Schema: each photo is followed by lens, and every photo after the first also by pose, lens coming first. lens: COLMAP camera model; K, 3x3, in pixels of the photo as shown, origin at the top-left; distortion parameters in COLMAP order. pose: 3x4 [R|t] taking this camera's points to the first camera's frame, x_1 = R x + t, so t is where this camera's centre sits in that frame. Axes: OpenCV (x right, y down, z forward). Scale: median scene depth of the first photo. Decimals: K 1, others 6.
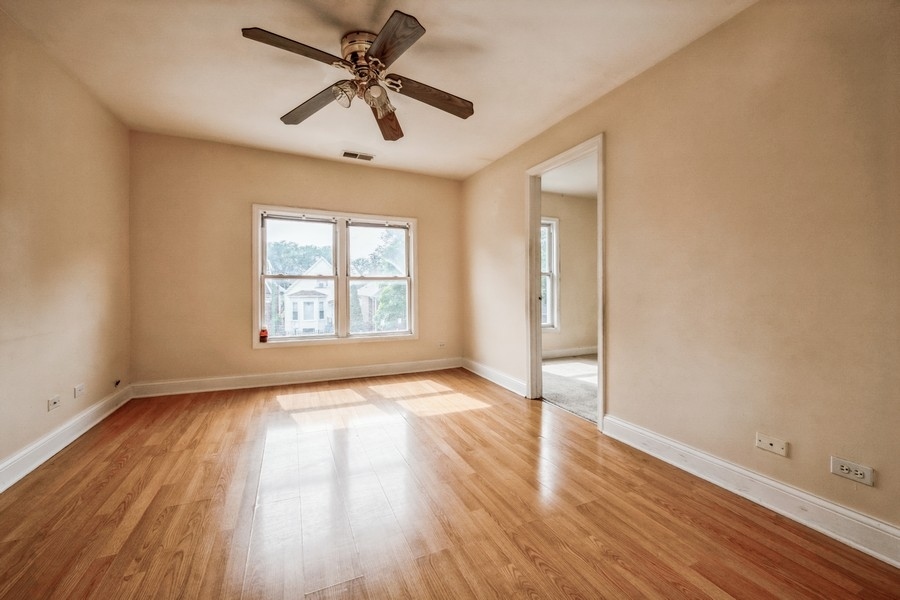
lens RADIAL K [[359.4, 0, 451.5], [0, 359.4, 293.8], [0, 0, 1]] dist [-0.001283, -0.000538]
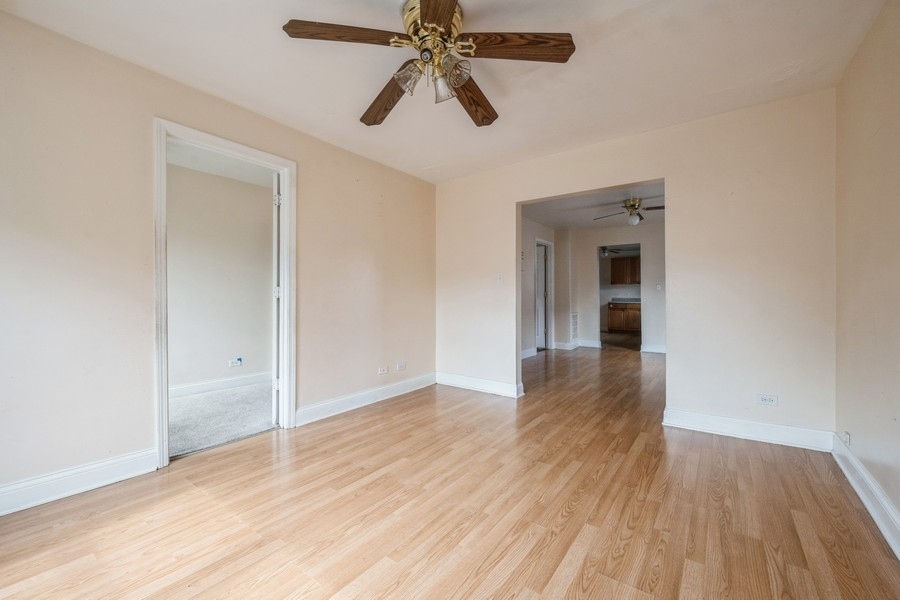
lens RADIAL K [[359.4, 0, 450.1], [0, 359.4, 298.4], [0, 0, 1]] dist [-0.001283, -0.000538]
pose [[-0.483833, -0.005539, 0.875143, -1.158478], [0.011453, 0.999854, 0.012660, -0.040514], [-0.875086, 0.016148, -0.483699, 1.603716]]
